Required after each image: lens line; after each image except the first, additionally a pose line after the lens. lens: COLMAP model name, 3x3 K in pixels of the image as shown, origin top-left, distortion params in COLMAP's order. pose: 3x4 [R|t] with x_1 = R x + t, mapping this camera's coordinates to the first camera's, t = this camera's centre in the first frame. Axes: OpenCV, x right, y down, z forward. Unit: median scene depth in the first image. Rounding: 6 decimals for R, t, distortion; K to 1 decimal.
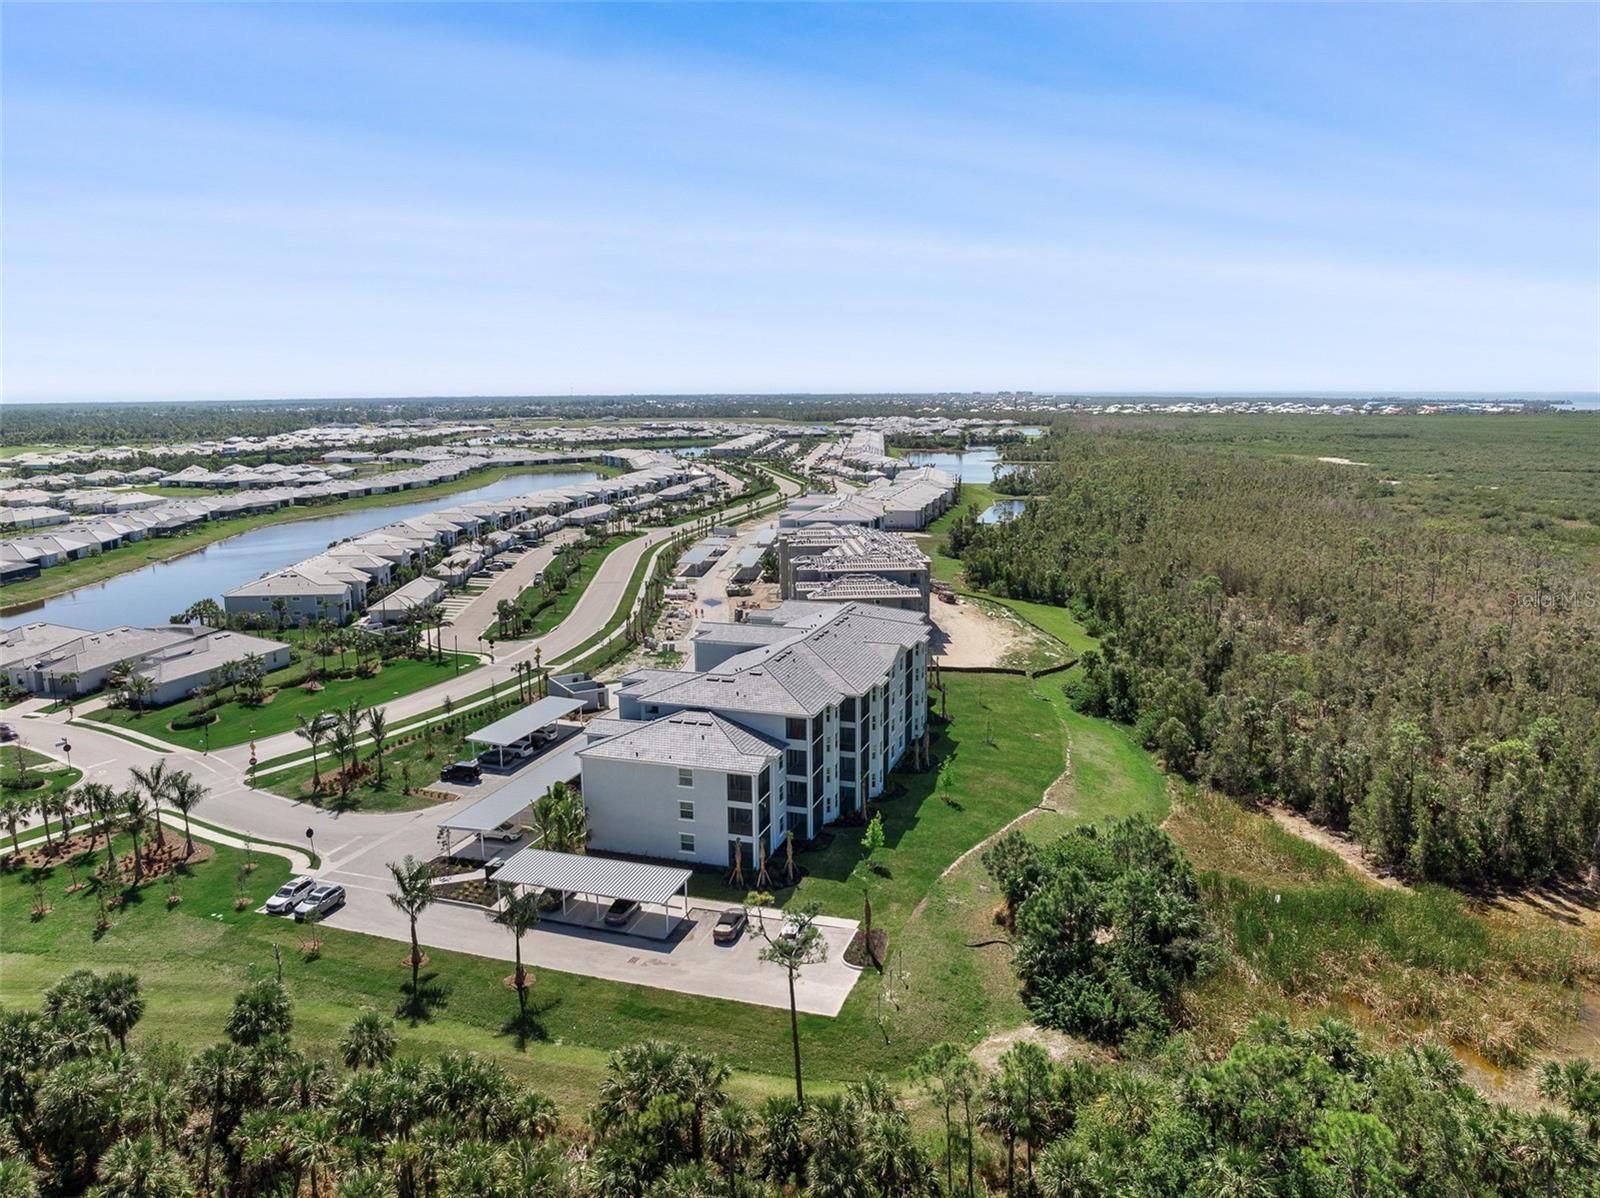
lens RADIAL K [[1130.3, 0, 799.0], [0, 1130.3, 594.5], [0, 0, 1]] dist [-0.030992, -0.007667]
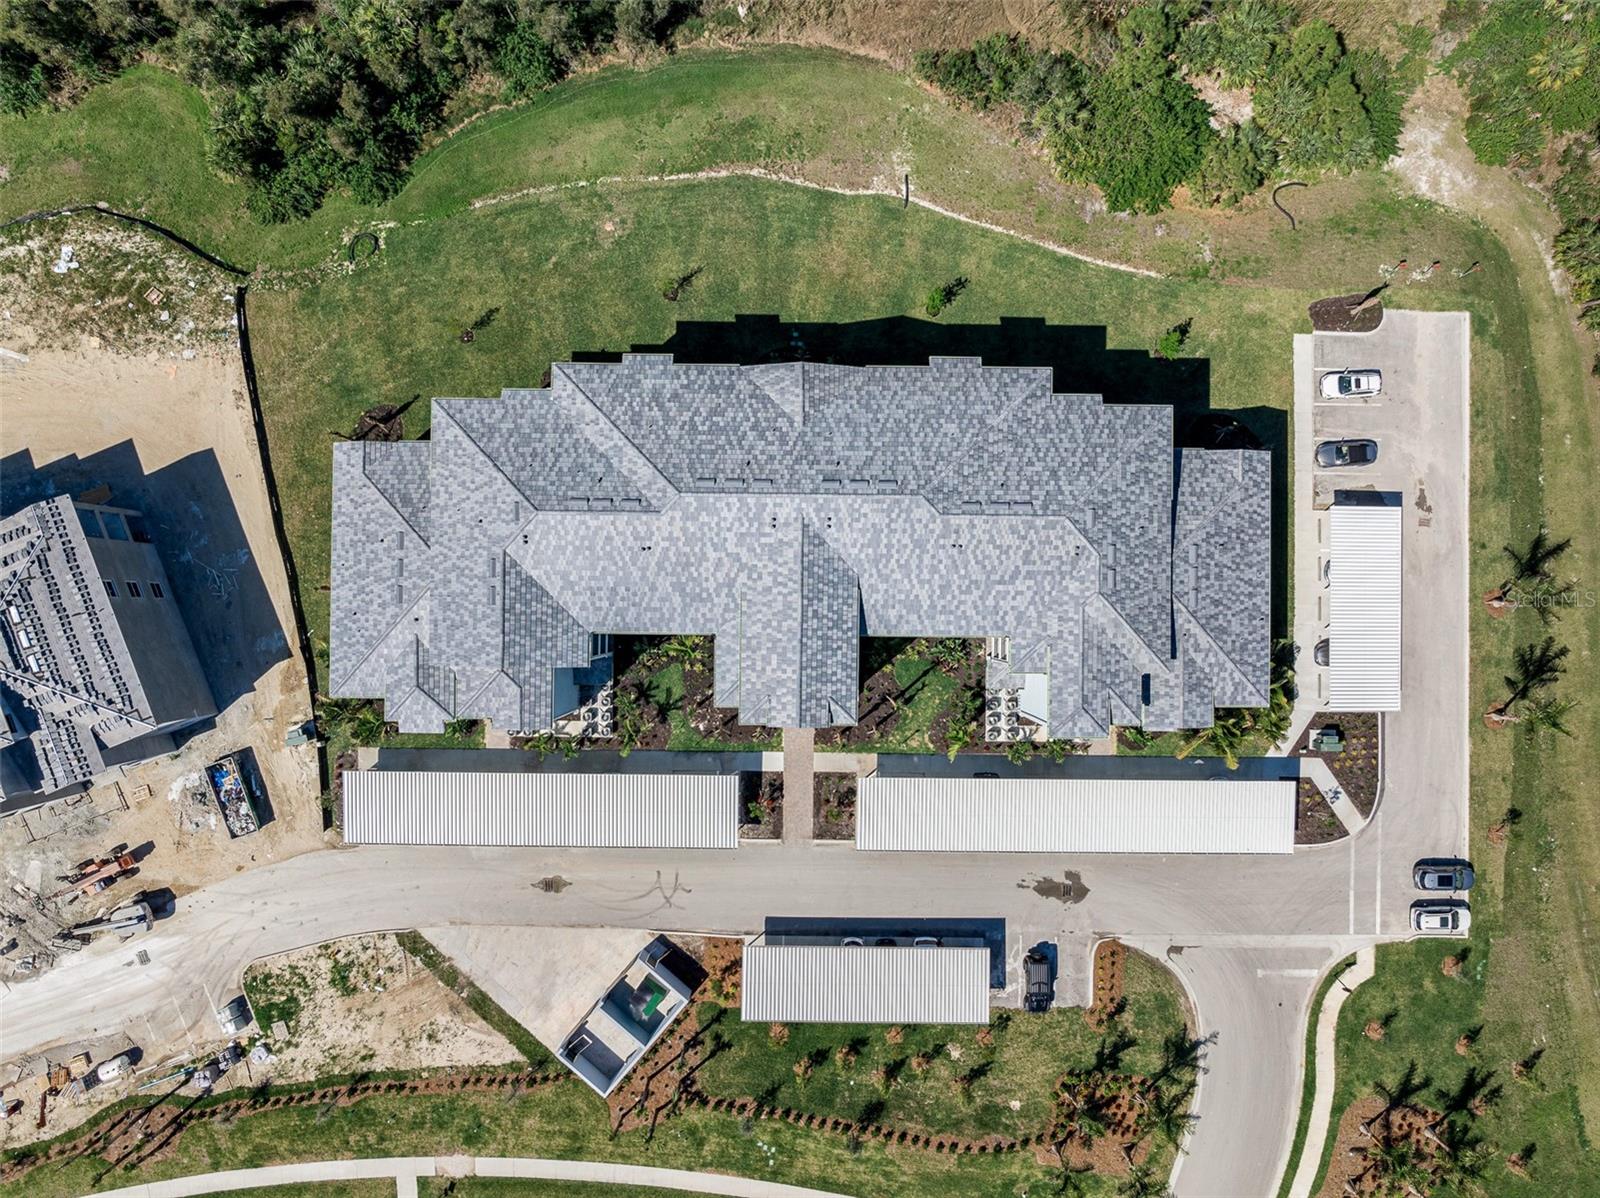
lens RADIAL K [[1130.3, 0, 799.0], [0, 1130.3, 594.5], [0, 0, 1]] dist [-0.030992, -0.007667]
pose [[-0.298848, -0.953755, 0.032267, -0.056788], [0.188708, -0.025917, 0.981691, -0.627691], [-0.935457, 0.299466, 0.187726, 1.057304]]
